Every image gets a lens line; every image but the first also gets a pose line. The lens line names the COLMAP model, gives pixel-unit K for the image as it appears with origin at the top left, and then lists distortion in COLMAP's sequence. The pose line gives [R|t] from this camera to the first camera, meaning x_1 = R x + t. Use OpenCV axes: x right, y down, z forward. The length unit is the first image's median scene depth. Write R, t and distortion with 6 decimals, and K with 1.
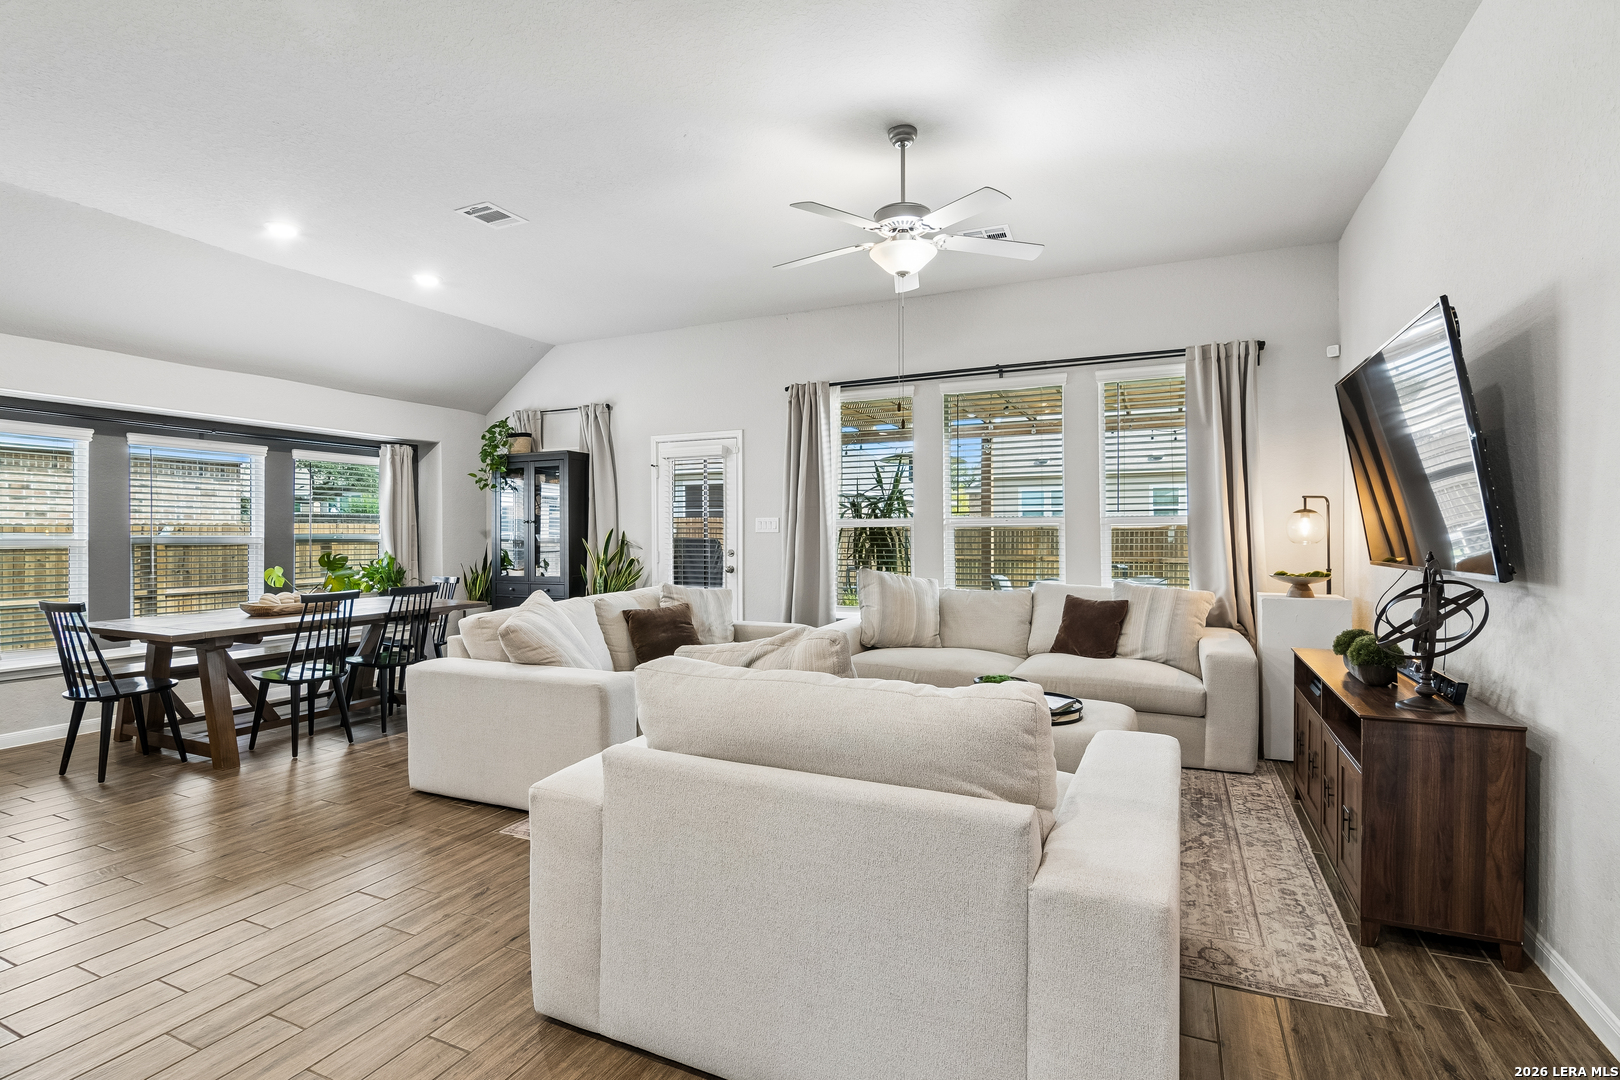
lens RADIAL K [[794.4, 0, 827.0], [0, 794.4, 536.6], [0, 0, 1]] dist [-0.004574, -0.001266]
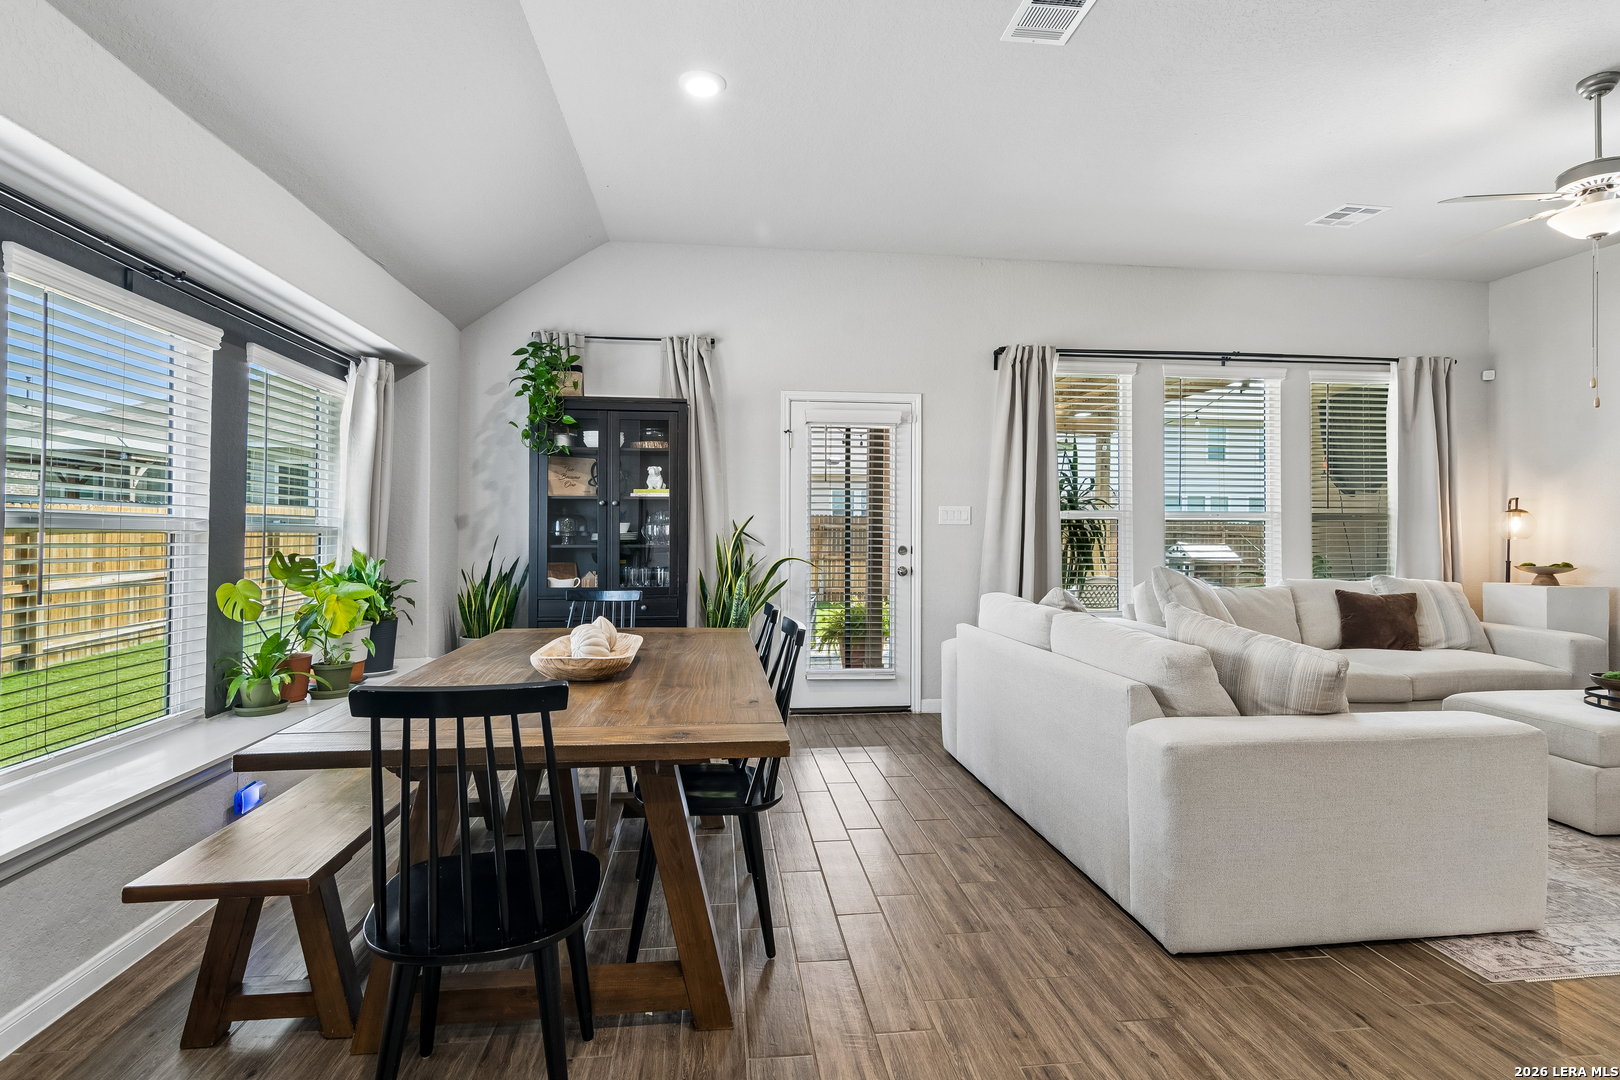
lens RADIAL K [[794.4, 0, 805.3], [0, 794.4, 543.5], [0, 0, 1]] dist [-0.004574, -0.001266]
pose [[0.861447, 0.009155, 0.507765, -0.643899], [-0.006409, 0.999954, -0.007156, 0.022102], [-0.507807, 0.002910, 0.861466, 0.403700]]
